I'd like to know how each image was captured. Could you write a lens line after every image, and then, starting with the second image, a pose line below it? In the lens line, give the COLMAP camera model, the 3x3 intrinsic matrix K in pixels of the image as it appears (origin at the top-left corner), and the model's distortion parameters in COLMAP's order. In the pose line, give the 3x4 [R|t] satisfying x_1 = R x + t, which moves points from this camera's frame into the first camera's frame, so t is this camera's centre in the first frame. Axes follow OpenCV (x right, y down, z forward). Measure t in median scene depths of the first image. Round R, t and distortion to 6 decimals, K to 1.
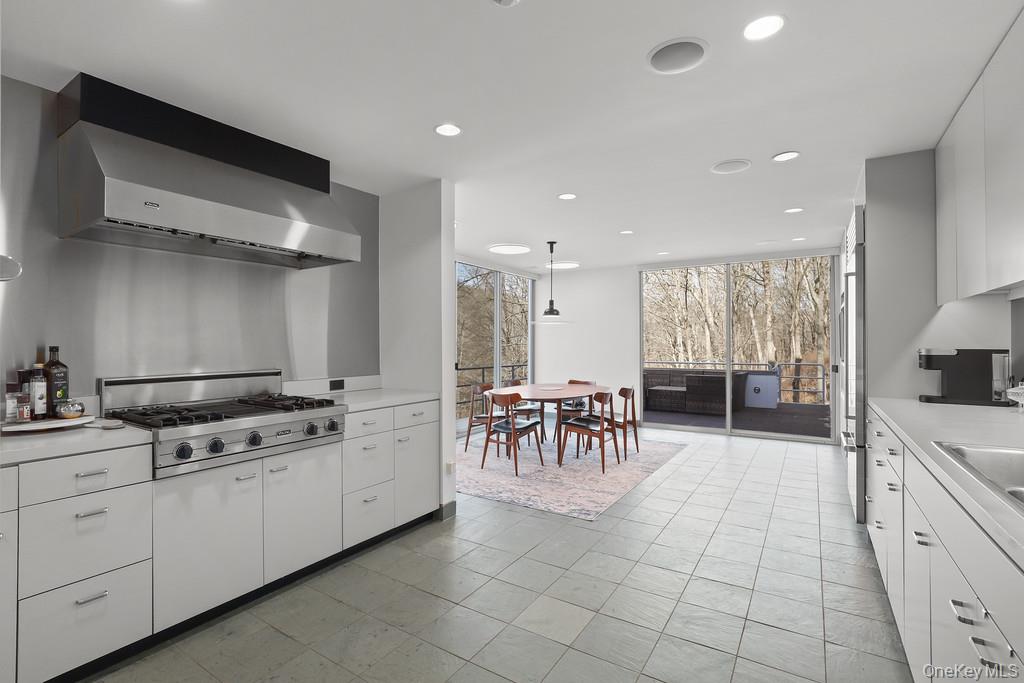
lens RADIAL K [[484.2, 0, 513.8], [0, 484.2, 346.3], [0, 0, 1]] dist [-0.022303, 0.003507]
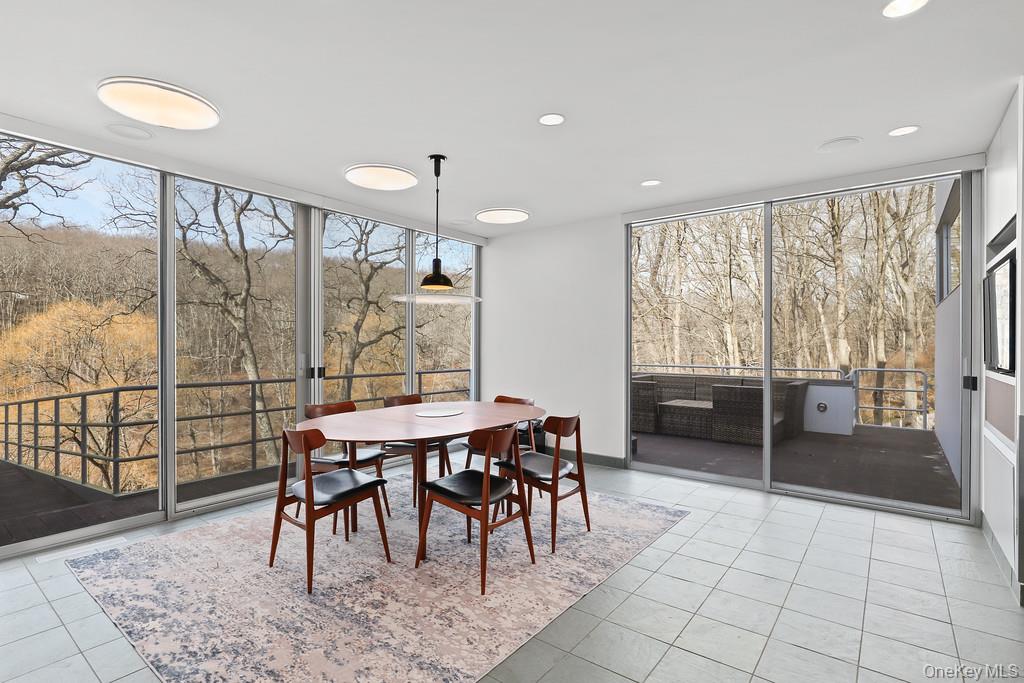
lens RADIAL K [[500.3, 0, 512.6], [0, 500.3, 349.4], [0, 0, 1]] dist [-0.010345, -0.001671]
pose [[0.995374, 0.004125, -0.095983, 0.210819], [-0.003473, 0.999970, 0.006958, 0.006538], [0.096009, -0.006593, 0.995359, 0.394899]]
